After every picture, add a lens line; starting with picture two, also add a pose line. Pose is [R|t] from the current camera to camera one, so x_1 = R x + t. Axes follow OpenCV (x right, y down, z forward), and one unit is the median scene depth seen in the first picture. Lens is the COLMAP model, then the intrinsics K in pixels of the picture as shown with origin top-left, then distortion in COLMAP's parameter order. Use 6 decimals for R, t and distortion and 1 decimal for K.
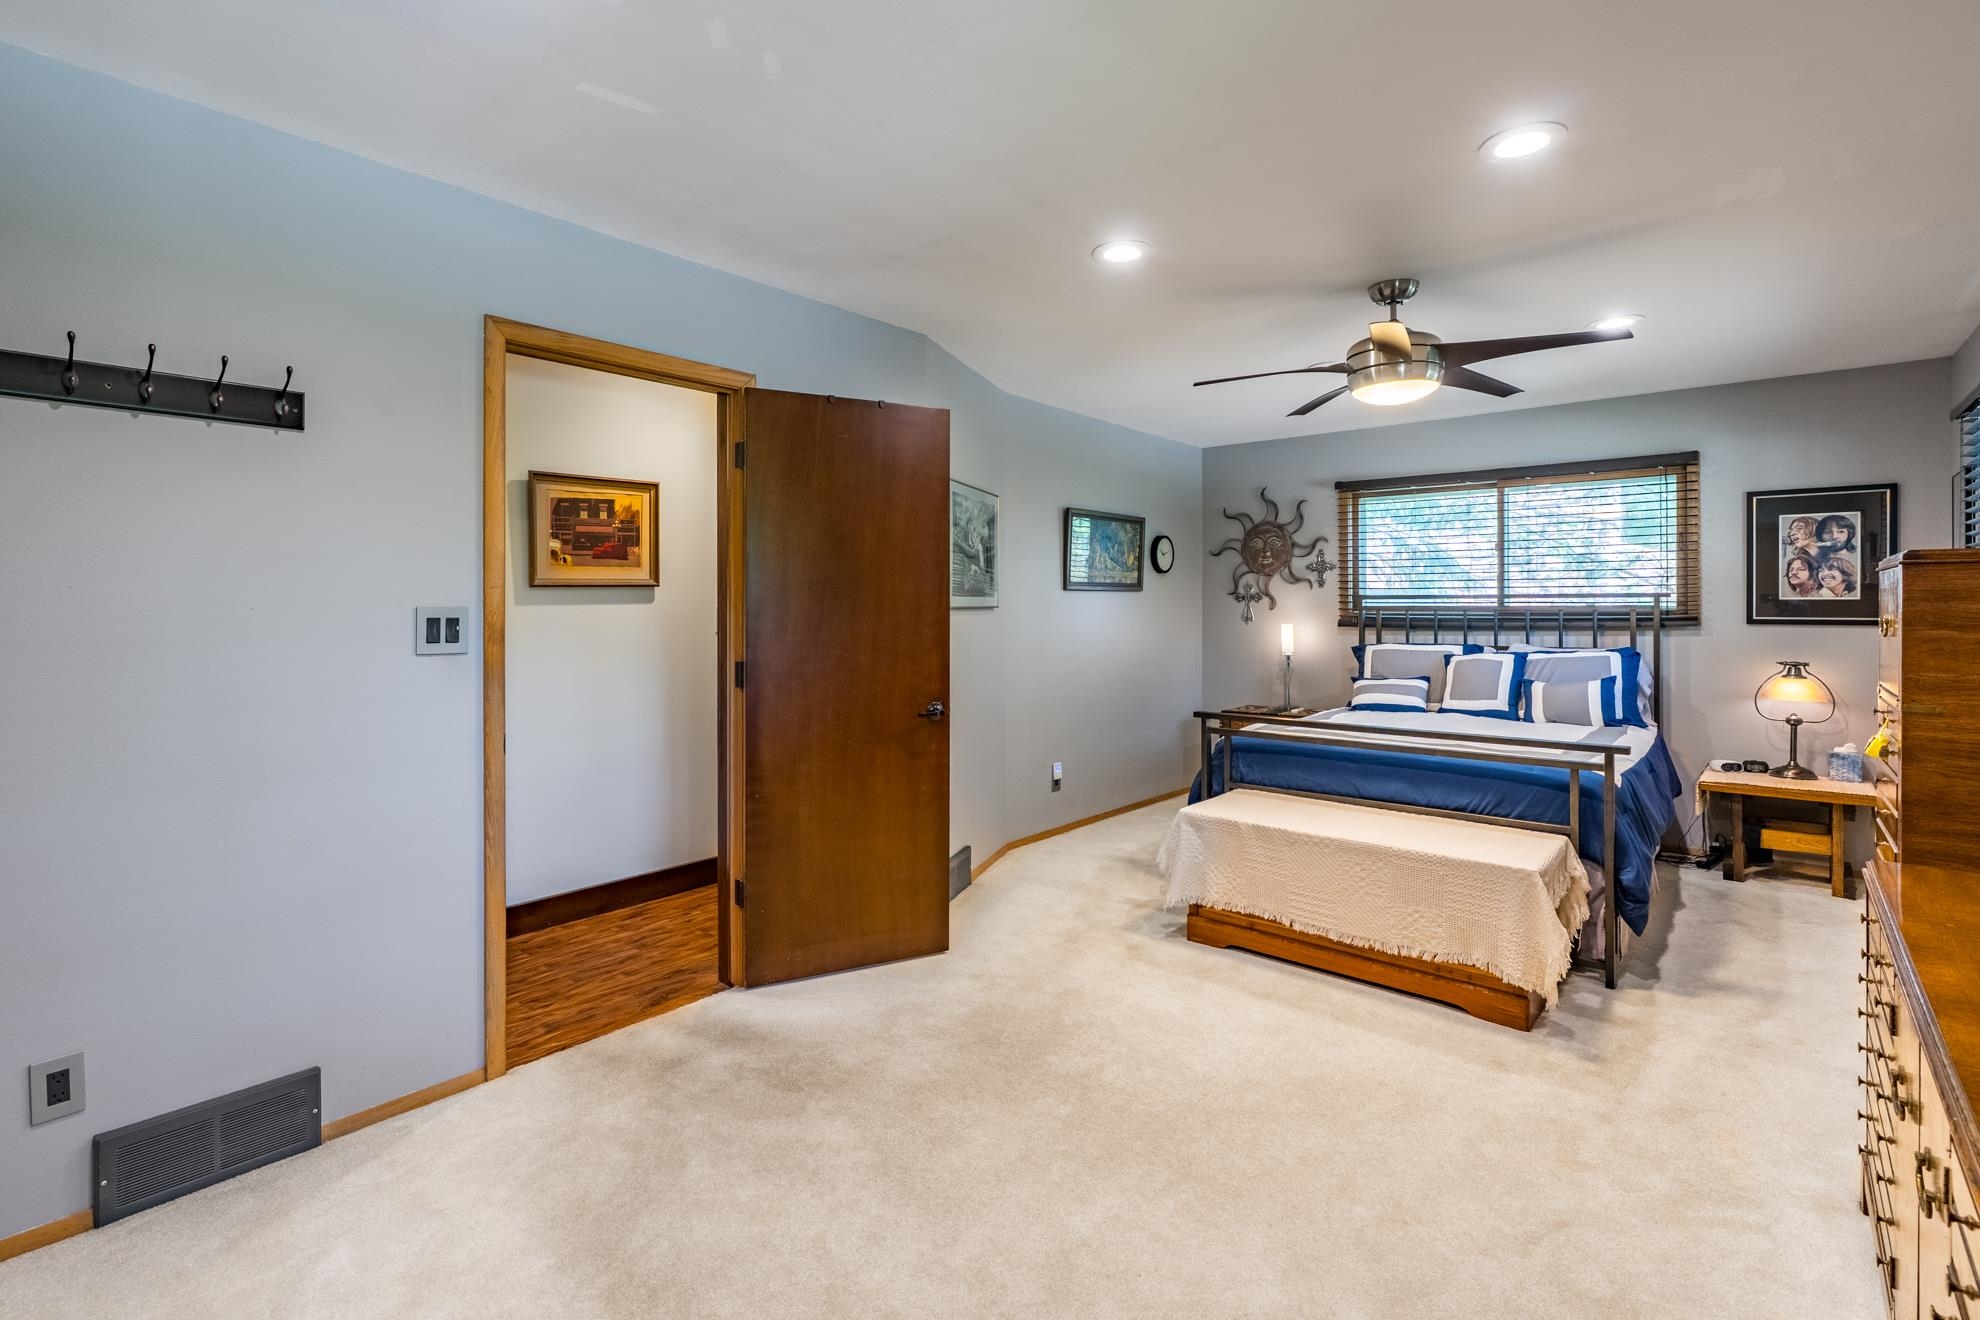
lens RADIAL K [[942.0, 0, 991.3], [0, 942.0, 621.1], [0, 0, 1]] dist [-0.005048, -0.000093]
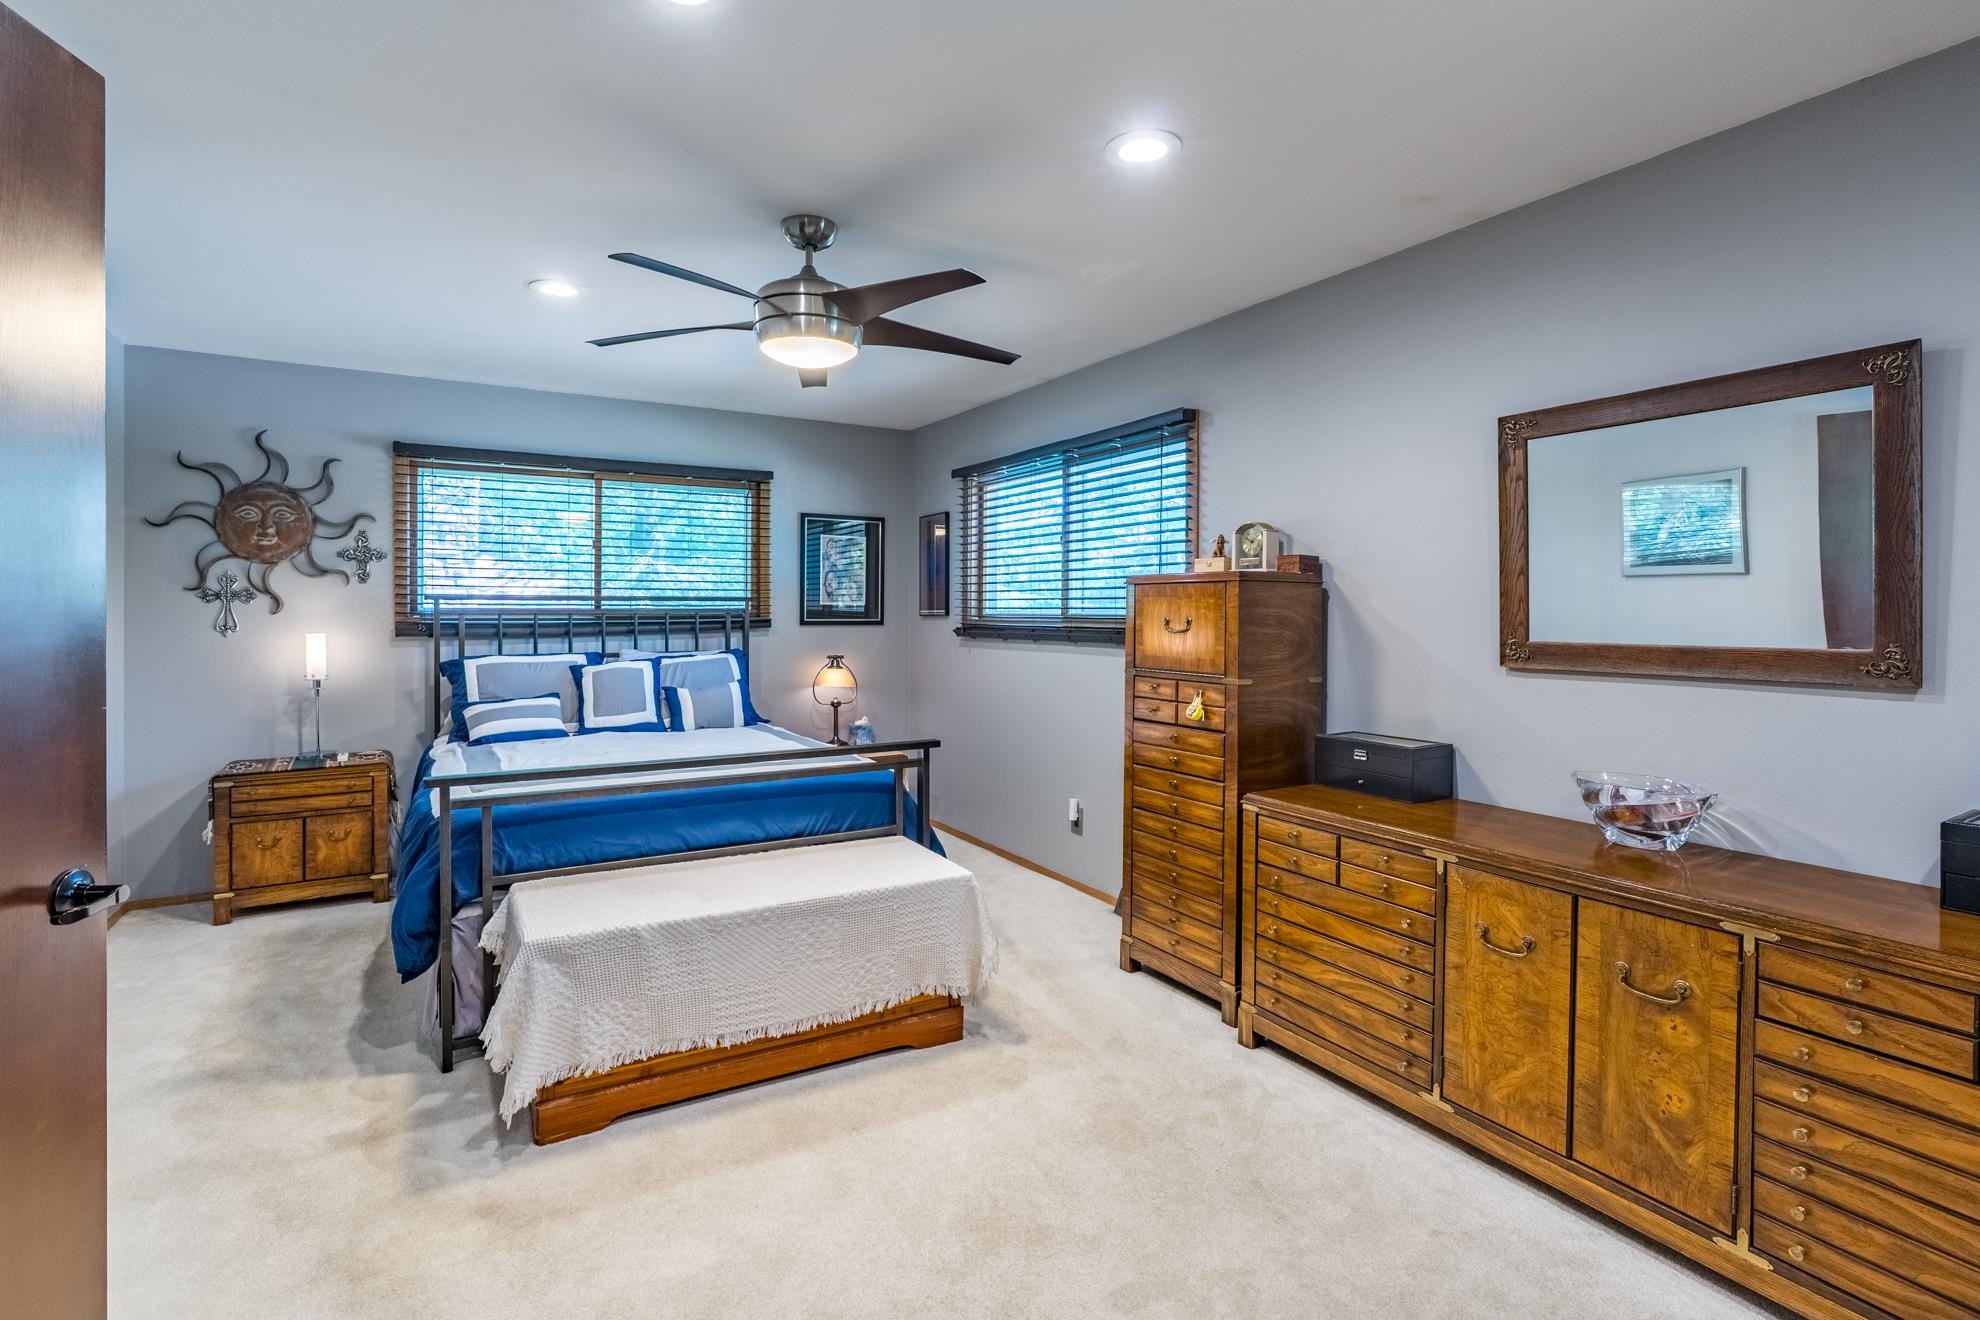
lens RADIAL K [[907.4, 0, 1043.3], [0, 907.4, 624.8], [0, 0, 1]] dist [-0.009247, 0.001912]
pose [[0.321528, -0.014093, 0.946795, -0.163289], [0.013470, 0.999856, 0.010308, -0.004497], [-0.946804, 0.009439, 0.321671, 0.329265]]
